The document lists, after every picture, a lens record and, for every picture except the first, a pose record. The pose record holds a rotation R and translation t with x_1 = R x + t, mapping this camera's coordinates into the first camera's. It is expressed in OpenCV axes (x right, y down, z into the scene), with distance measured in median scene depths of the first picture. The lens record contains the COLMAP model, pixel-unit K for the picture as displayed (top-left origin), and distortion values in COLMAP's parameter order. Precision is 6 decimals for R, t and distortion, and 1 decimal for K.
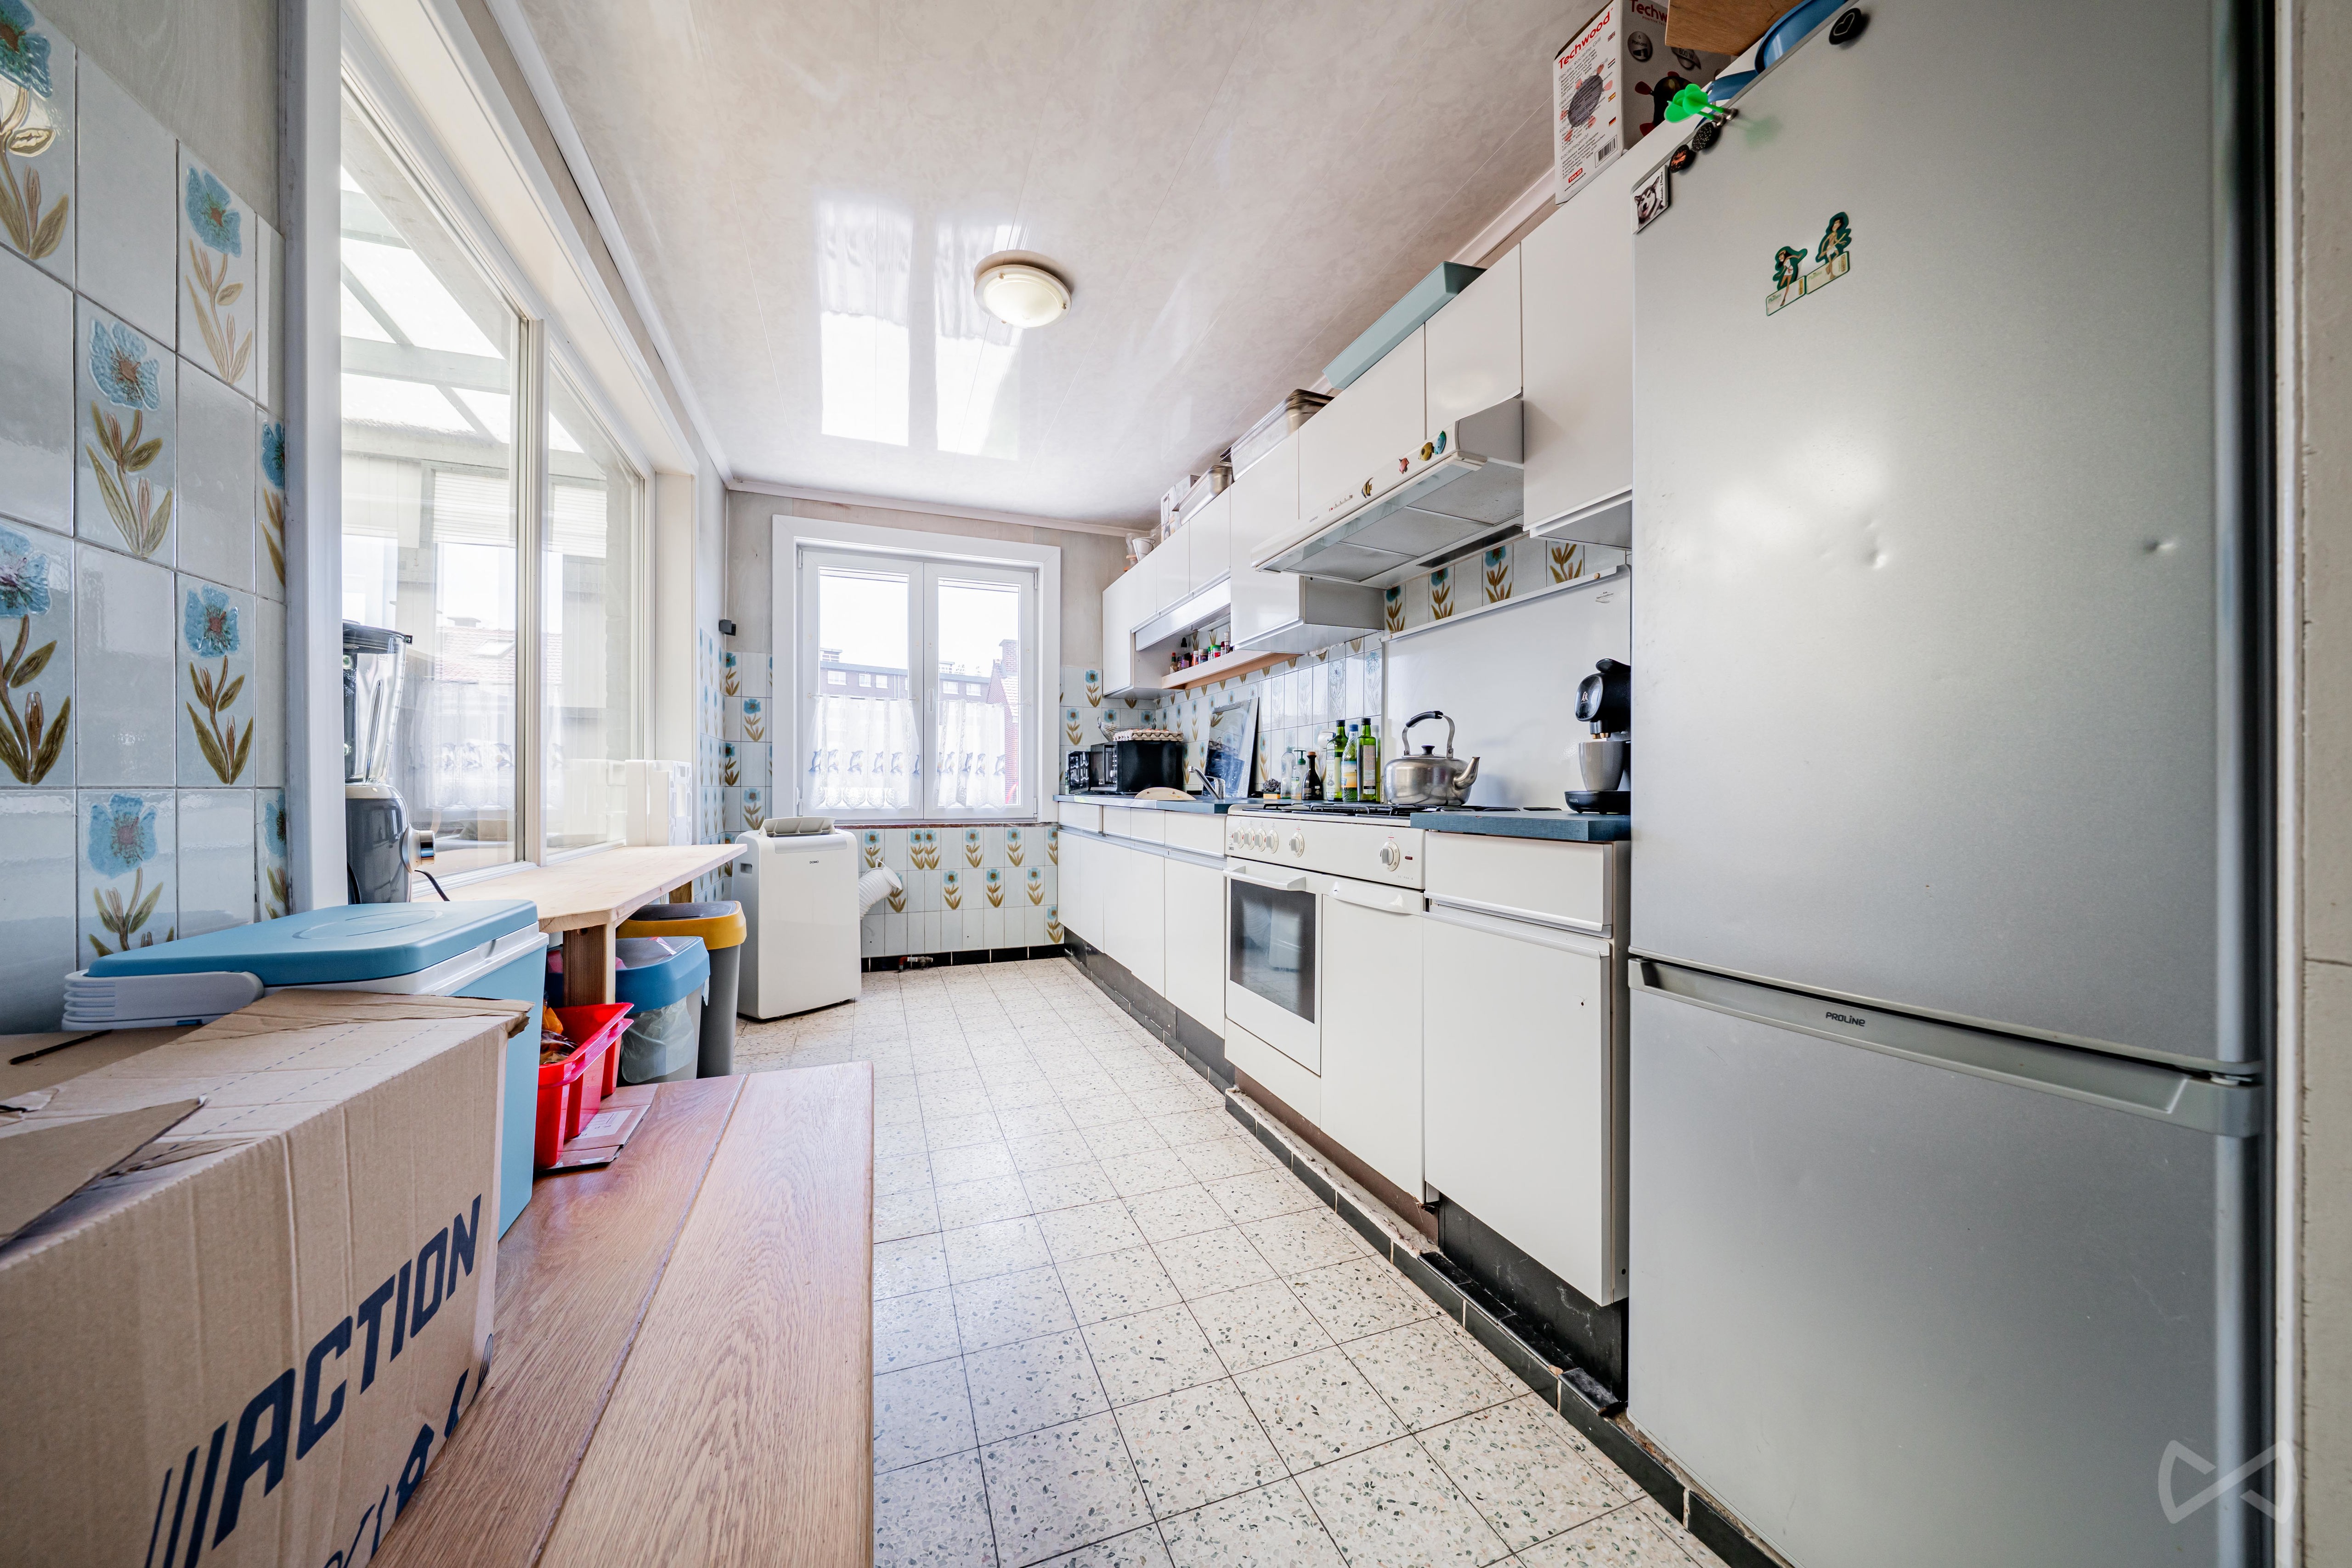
lens RADIAL K [[798.5, 0, 1174.5], [0, 798.5, 789.2], [0, 0, 1]] dist [-0.001025, -0.000015]
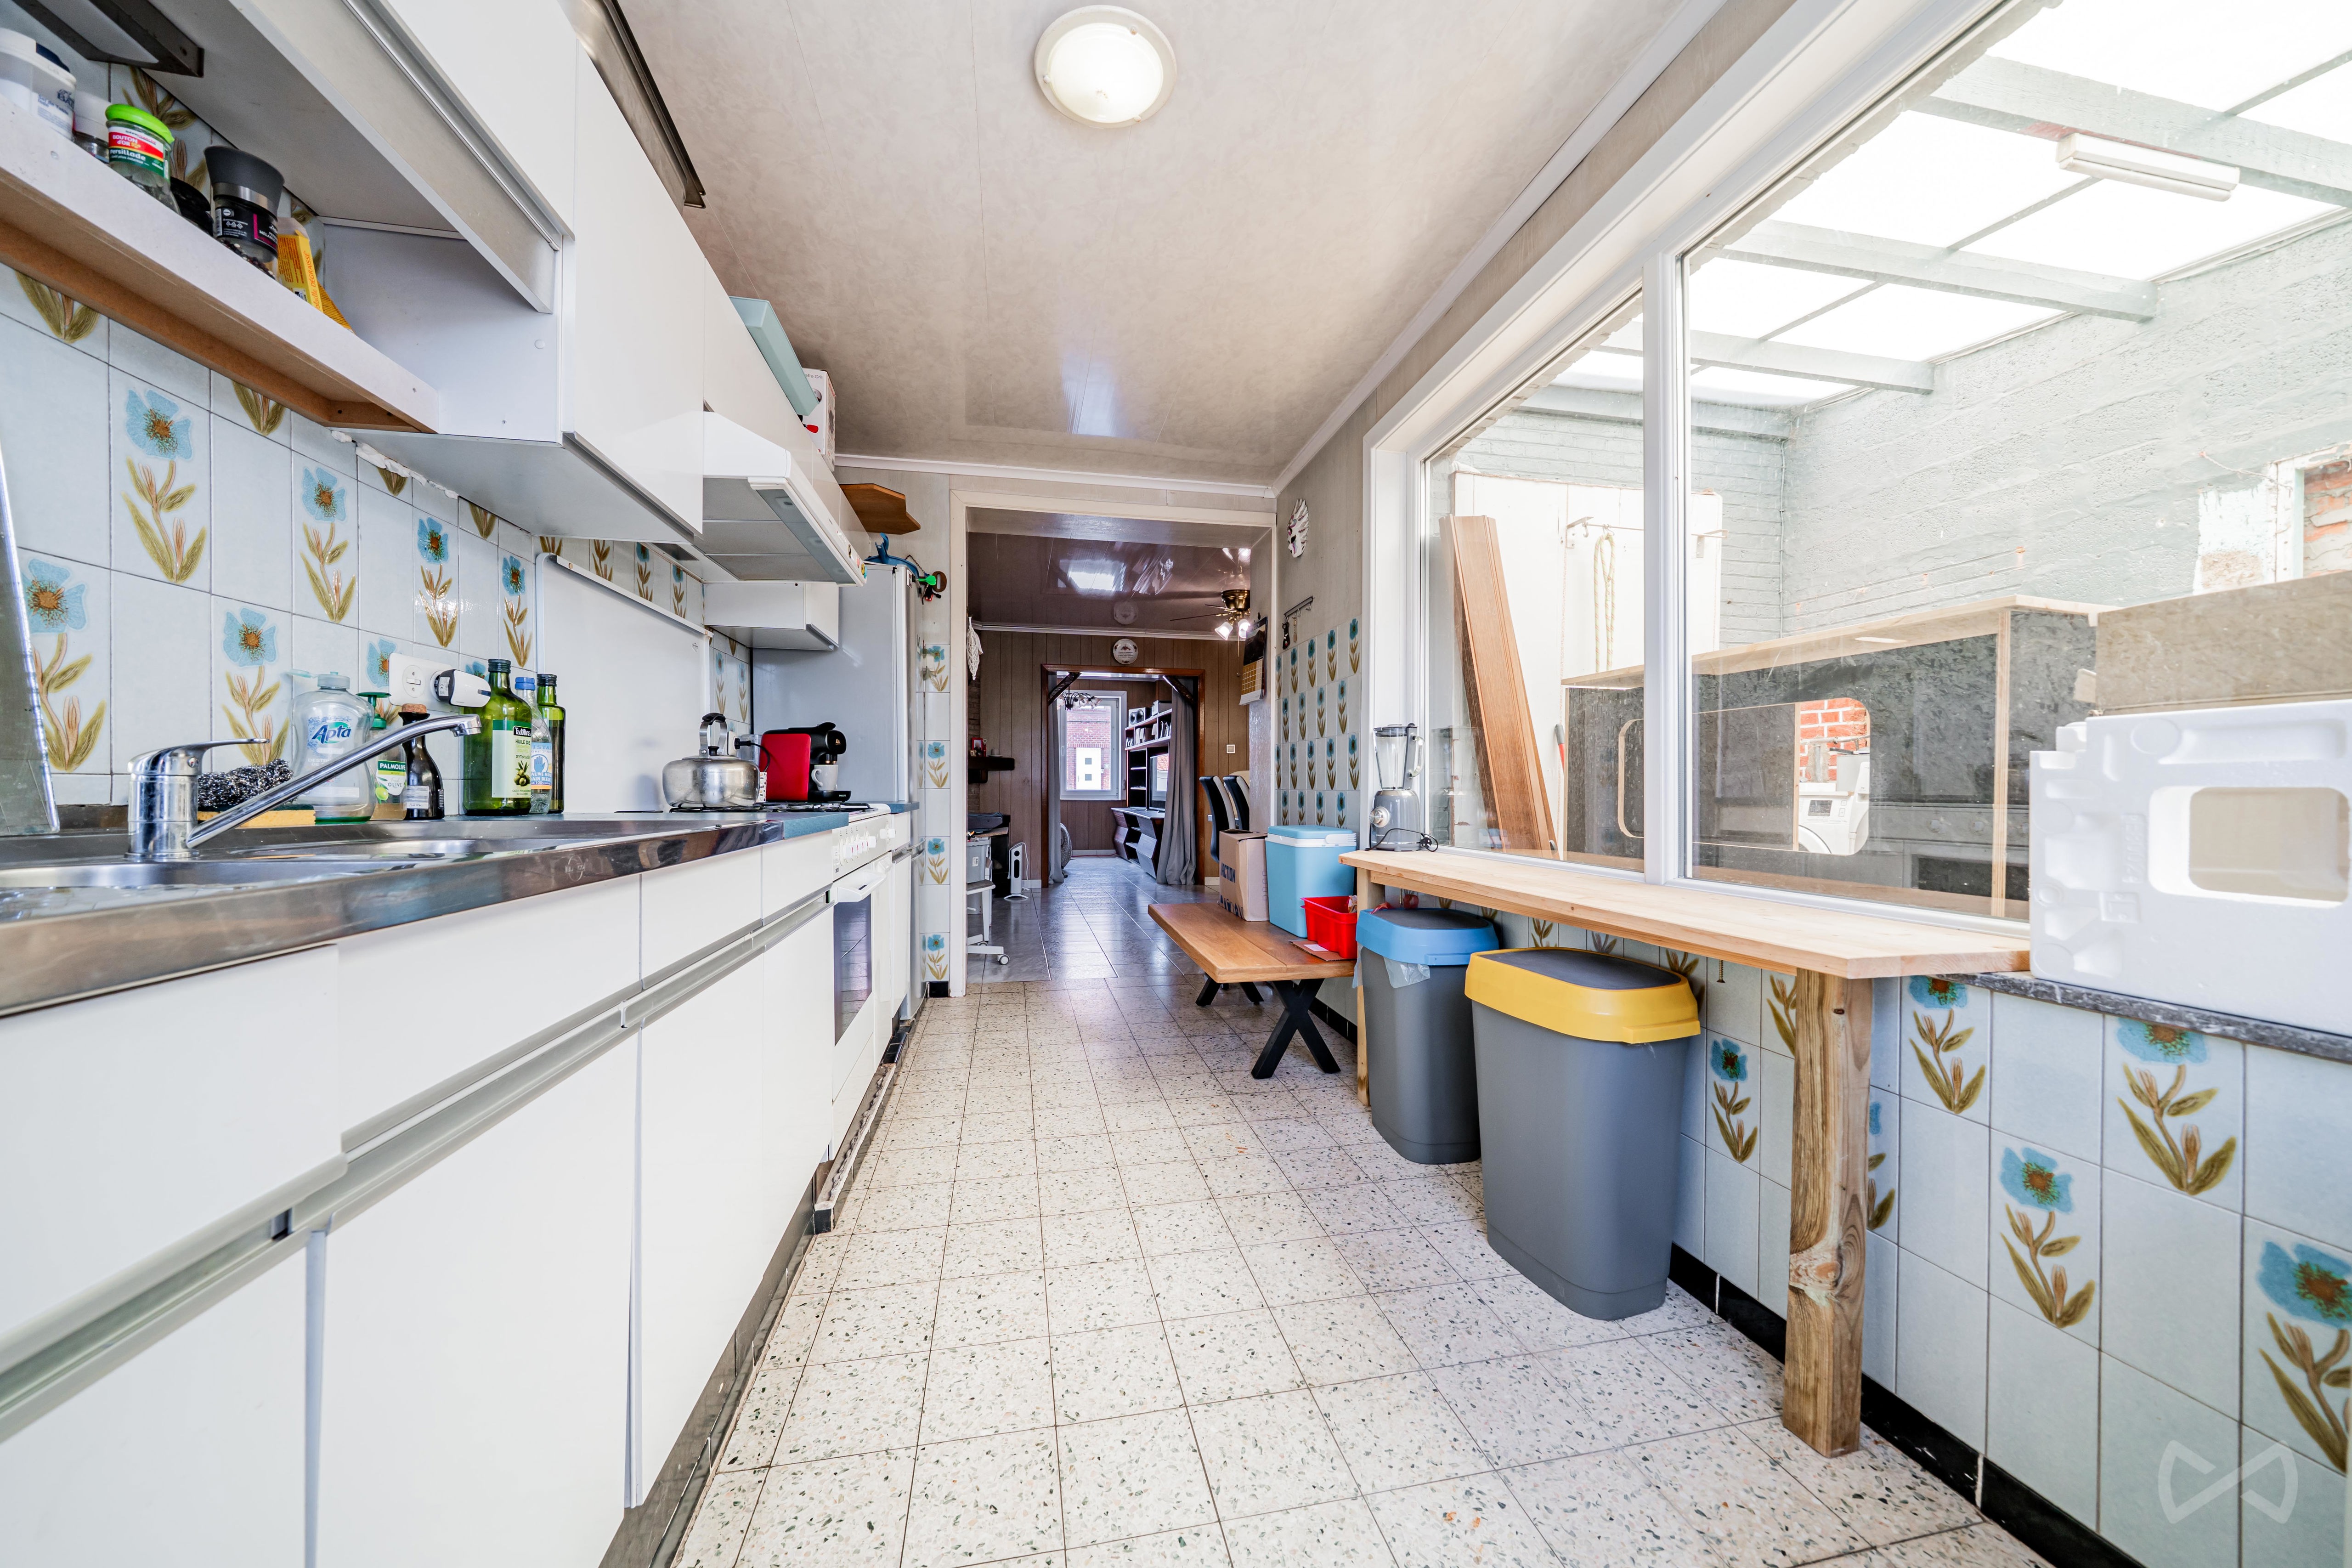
lens RADIAL K [[798.5, 0, 1175.5], [0, 798.5, 785.0], [0, 0, 1]] dist [-0.001025, -0.000015]
pose [[-0.986495, -0.000973, 0.163789, -0.417417], [-0.001108, 0.999999, -0.000732, -0.005610], [-0.163789, -0.000903, -0.986495, 1.914494]]
